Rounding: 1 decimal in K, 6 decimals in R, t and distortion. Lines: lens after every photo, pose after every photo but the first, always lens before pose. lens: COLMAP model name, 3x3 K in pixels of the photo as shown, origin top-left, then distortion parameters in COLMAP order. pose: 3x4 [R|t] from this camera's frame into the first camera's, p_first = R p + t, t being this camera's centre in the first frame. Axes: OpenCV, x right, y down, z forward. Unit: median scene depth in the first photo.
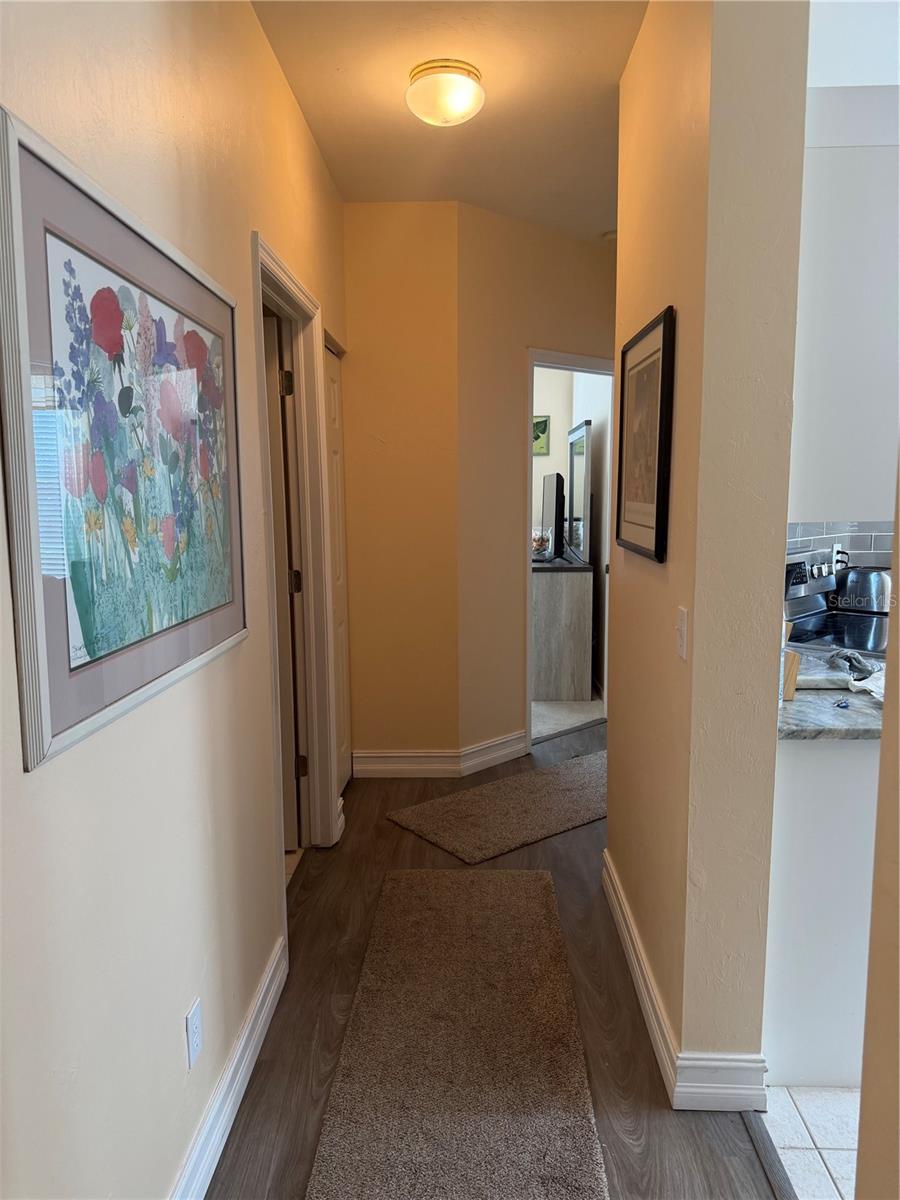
lens RADIAL K [[846.9, 0, 448.6], [0, 846.9, 604.7], [0, 0, 1]] dist [0.077945, -0.088978]
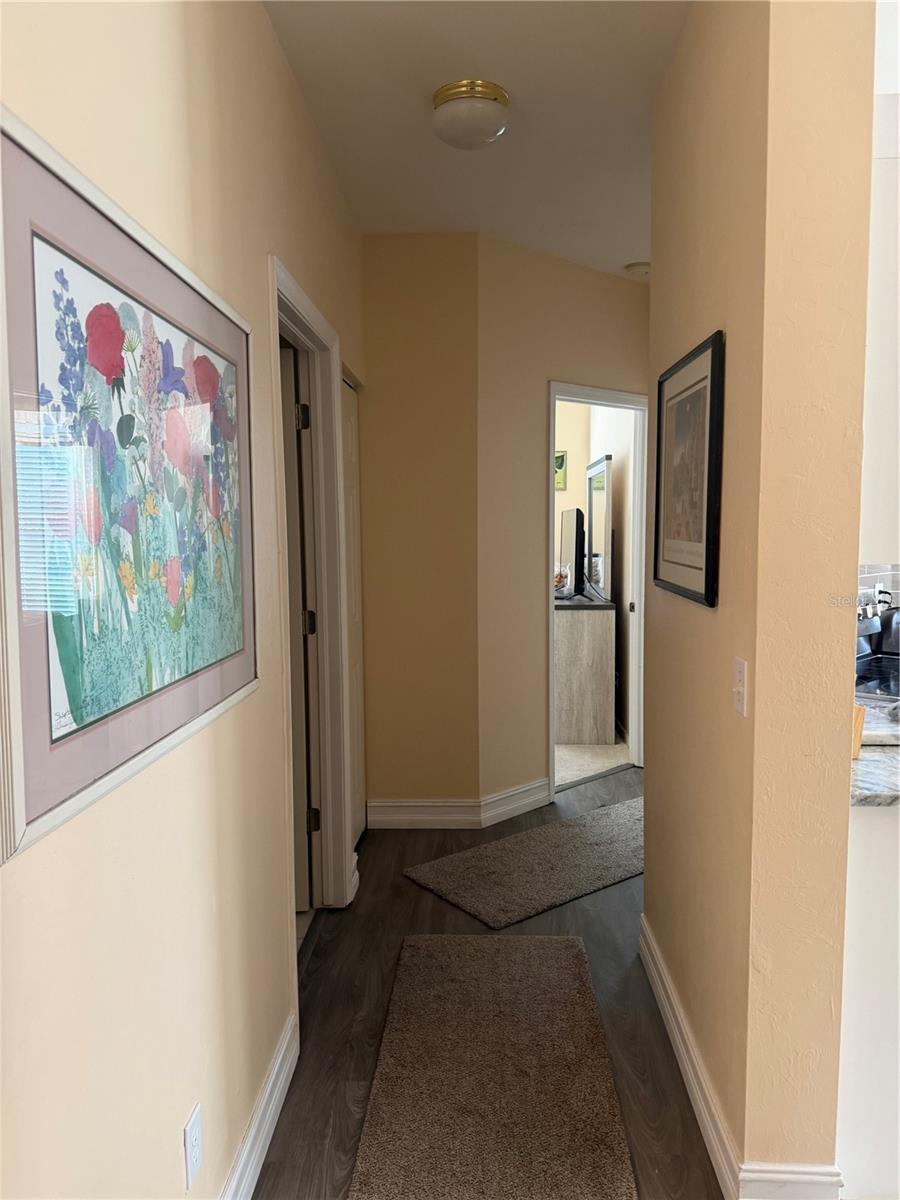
lens RADIAL K [[846.9, 0, 451.4], [0, 846.9, 600.4], [0, 0, 1]] dist [0.077945, -0.088978]
pose [[0.999957, 0.000730, -0.009272, -0.019569], [-0.001151, 0.998967, -0.045431, -0.013877], [0.009229, 0.045440, 0.998924, 0.078059]]
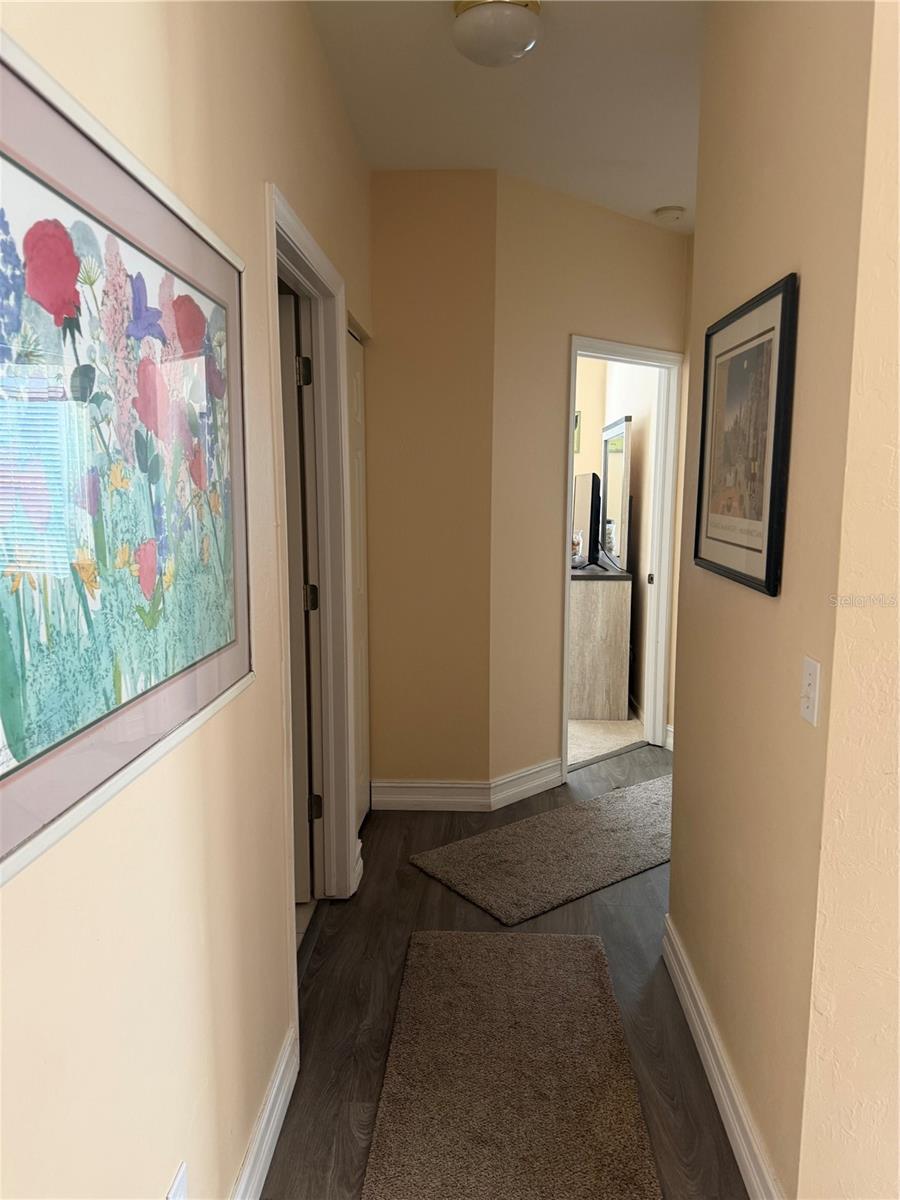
lens RADIAL K [[846.9, 0, 448.1], [0, 846.9, 600.7], [0, 0, 1]] dist [0.077945, -0.088978]
pose [[0.999823, 0.012148, -0.014393, -0.038961], [-0.012121, 0.999925, 0.001946, -0.040110], [0.014416, -0.001771, 0.999895, 0.183641]]
